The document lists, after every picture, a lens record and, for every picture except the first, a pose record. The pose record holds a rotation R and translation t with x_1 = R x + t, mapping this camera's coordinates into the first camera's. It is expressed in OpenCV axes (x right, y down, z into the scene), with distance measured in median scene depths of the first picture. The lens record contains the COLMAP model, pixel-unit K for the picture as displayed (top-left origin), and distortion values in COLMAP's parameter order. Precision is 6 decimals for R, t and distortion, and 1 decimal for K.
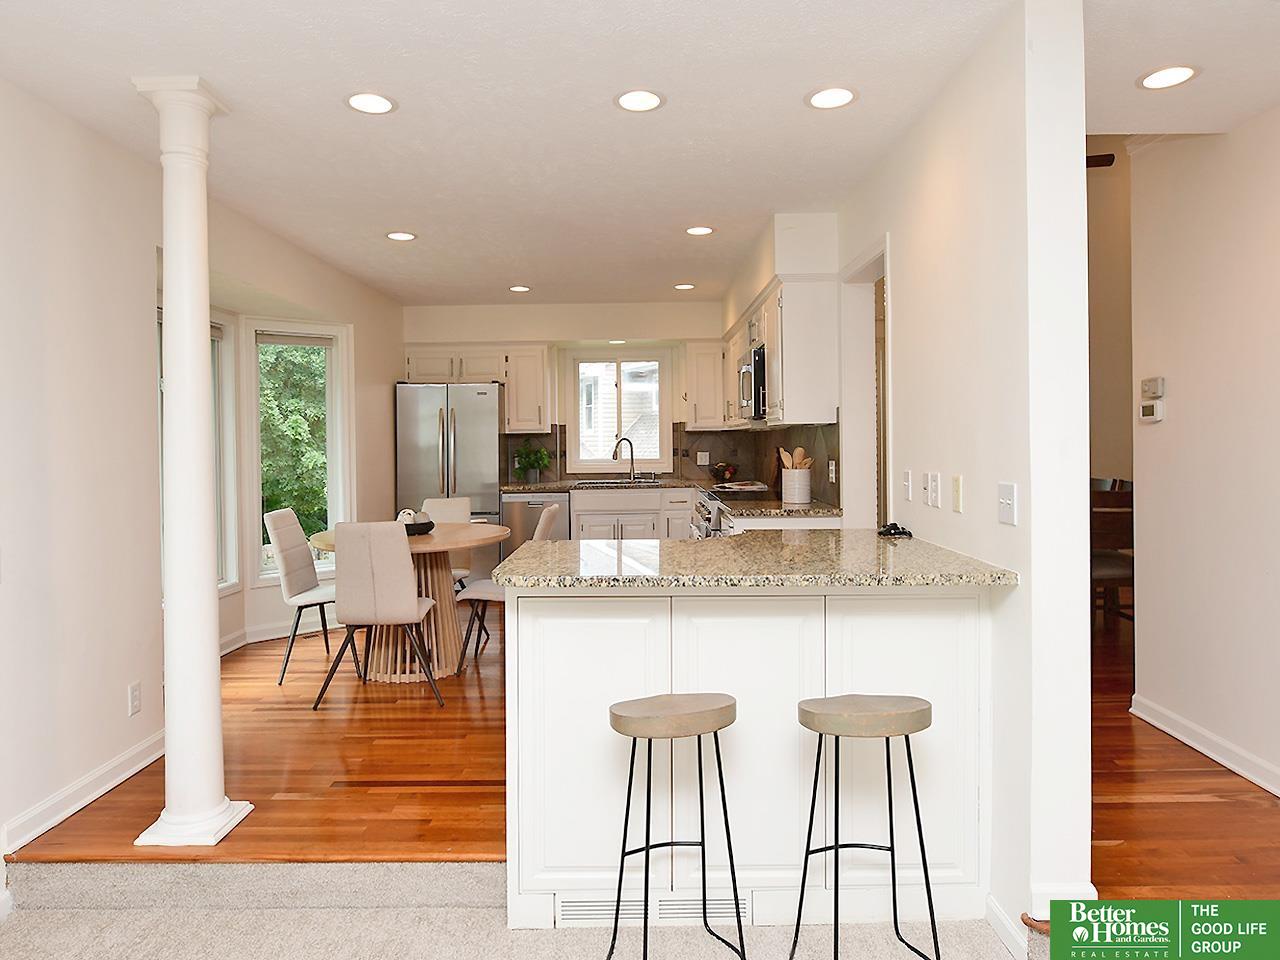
lens RADIAL K [[777.3, 0, 686.9], [0, 777.3, 441.7], [0, 0, 1]] dist [-0.002190, -0.000371]
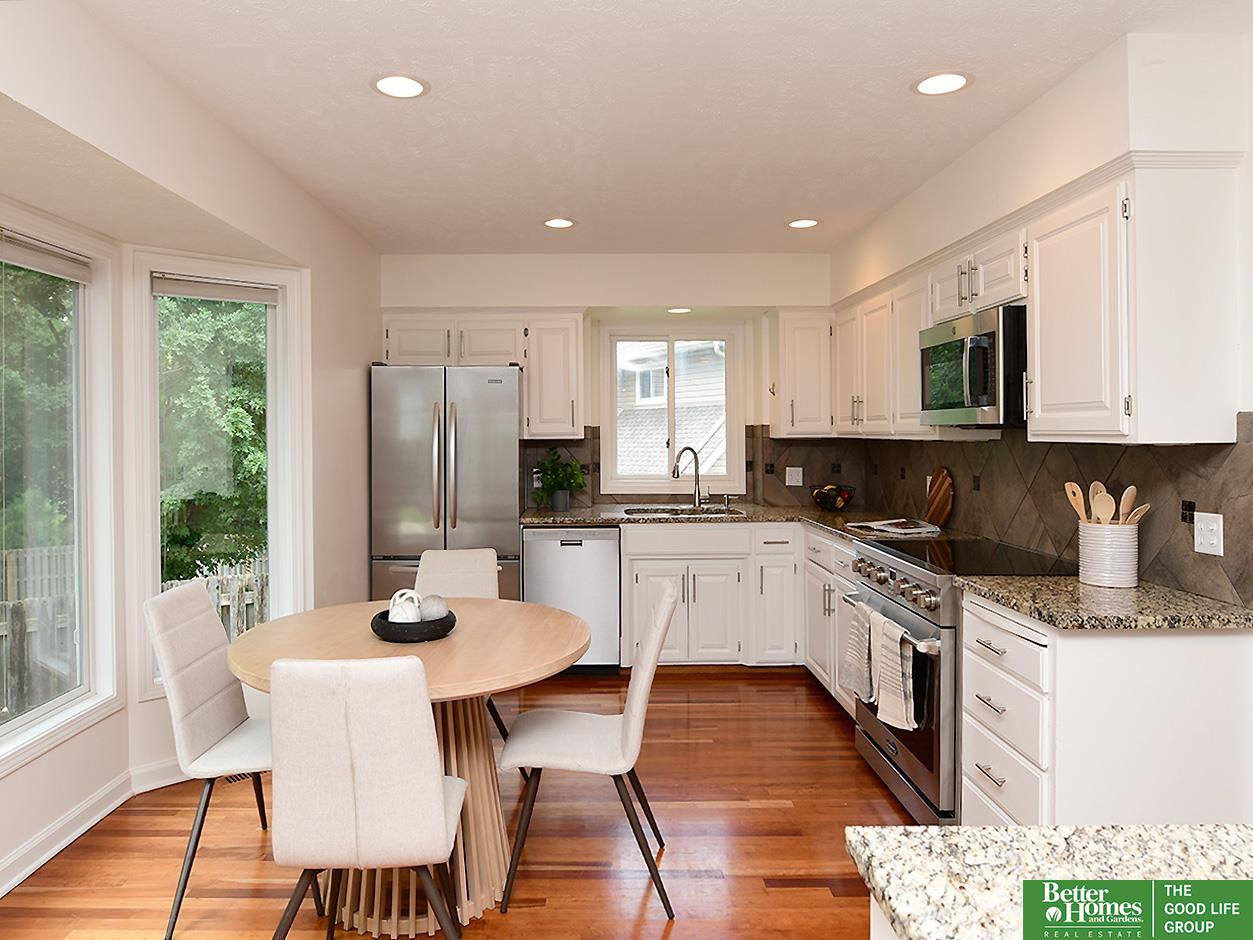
lens RADIAL K [[782.2, 0, 620.3], [0, 782.2, 440.9], [0, 0, 1]] dist [-0.020641, -0.001472]
pose [[0.999705, 0.012031, -0.021121, -0.128661], [-0.011870, 0.999900, 0.007751, -0.015241], [0.021212, -0.007498, 0.999747, 0.293941]]
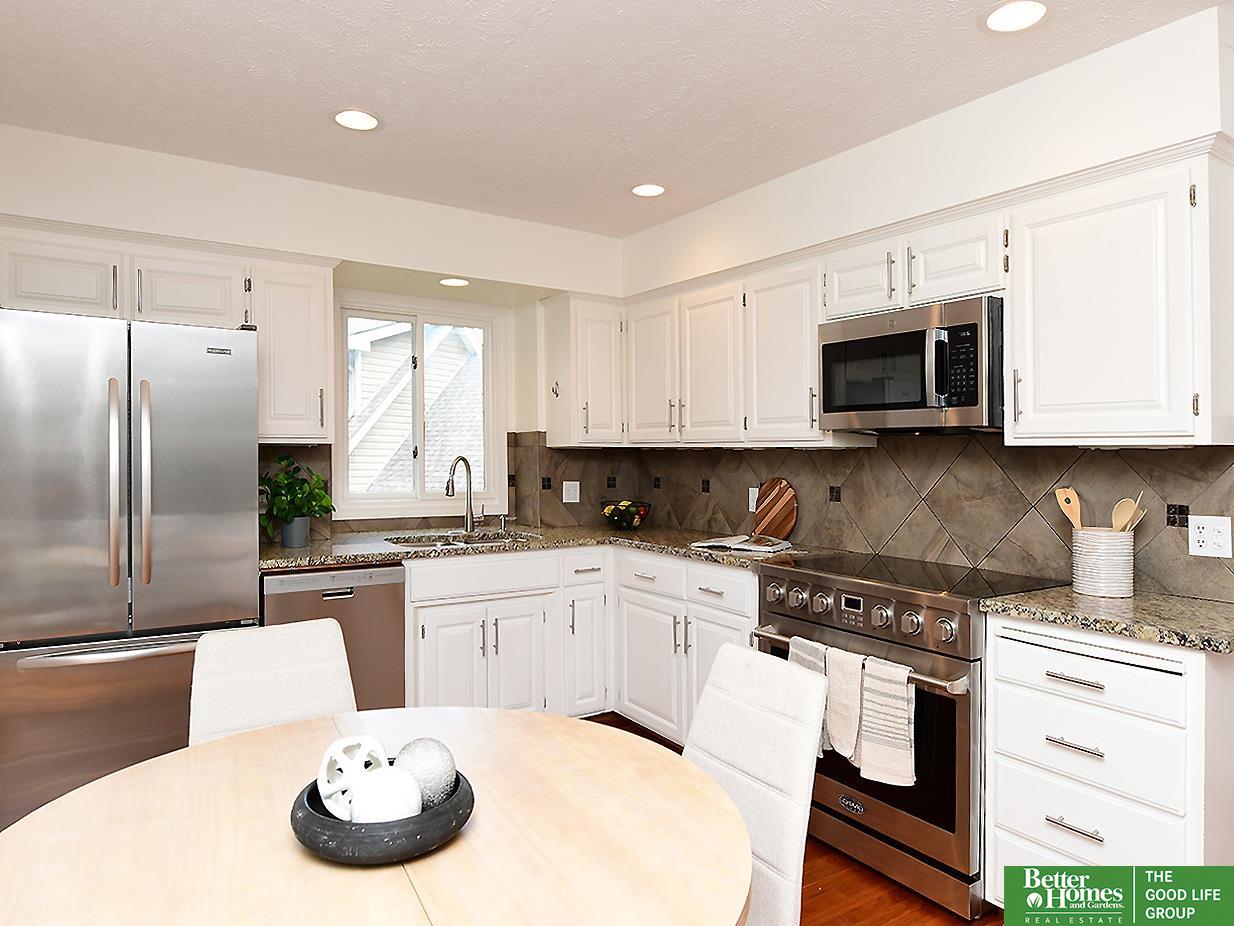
lens RADIAL K [[763.1, 0, 617.0], [0, 763.1, 463.0], [0, 0, 1]] dist [-0.015979, -0.001103]
pose [[0.860311, 0.013528, 0.509591, -0.267392], [-0.017621, 0.999840, 0.003207, -0.004107], [-0.509465, -0.011739, 0.860411, 0.480089]]
